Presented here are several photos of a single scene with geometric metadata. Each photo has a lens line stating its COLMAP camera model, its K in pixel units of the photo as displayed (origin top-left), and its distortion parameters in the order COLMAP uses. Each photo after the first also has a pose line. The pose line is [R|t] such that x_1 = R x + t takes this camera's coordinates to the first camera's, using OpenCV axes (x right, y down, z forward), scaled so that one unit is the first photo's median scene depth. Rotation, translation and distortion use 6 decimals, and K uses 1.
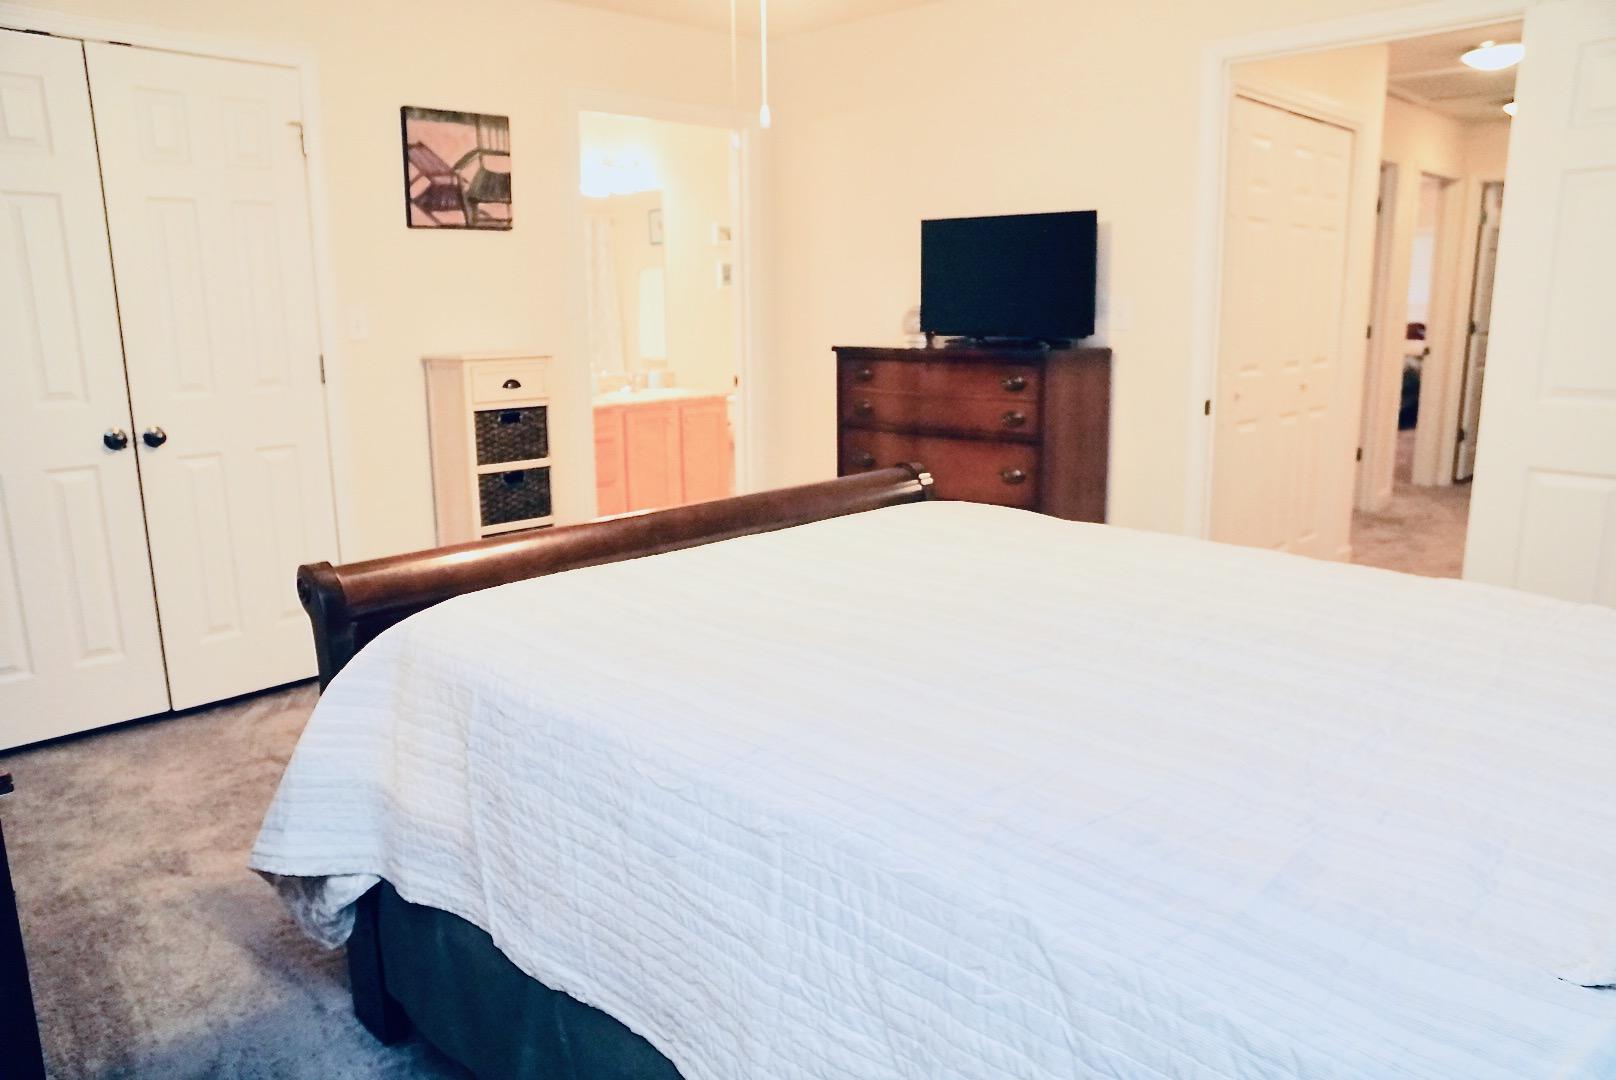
lens RADIAL K [[1144.9, 0, 808.0], [0, 1144.9, 540.0], [0, 0, 1]] dist [-0.147343, 0.136525]
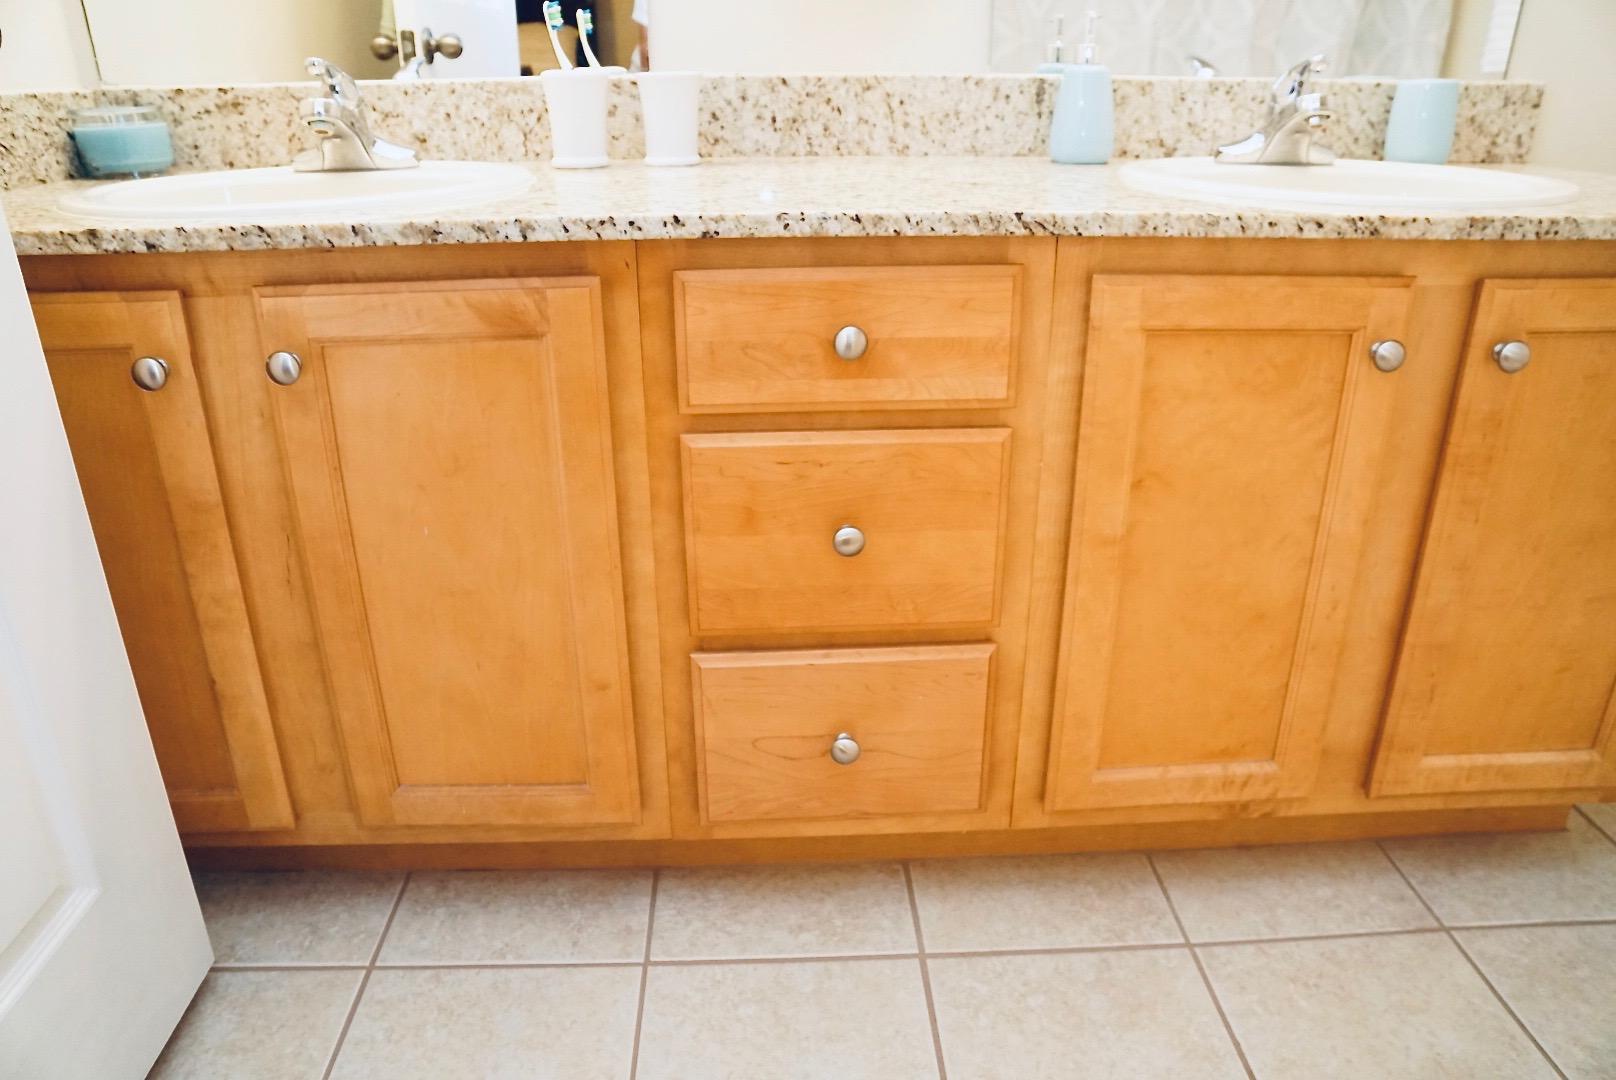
lens RADIAL K [[1144.9, 0, 808.0], [0, 1144.9, 540.0], [0, 0, 1]] dist [-0.147343, 0.136525]
pose [[0.755131, 0.266011, -0.599179, -0.074749], [-0.132561, 0.957054, 0.257829, -0.106714], [0.642032, -0.115267, 0.757963, 0.790499]]
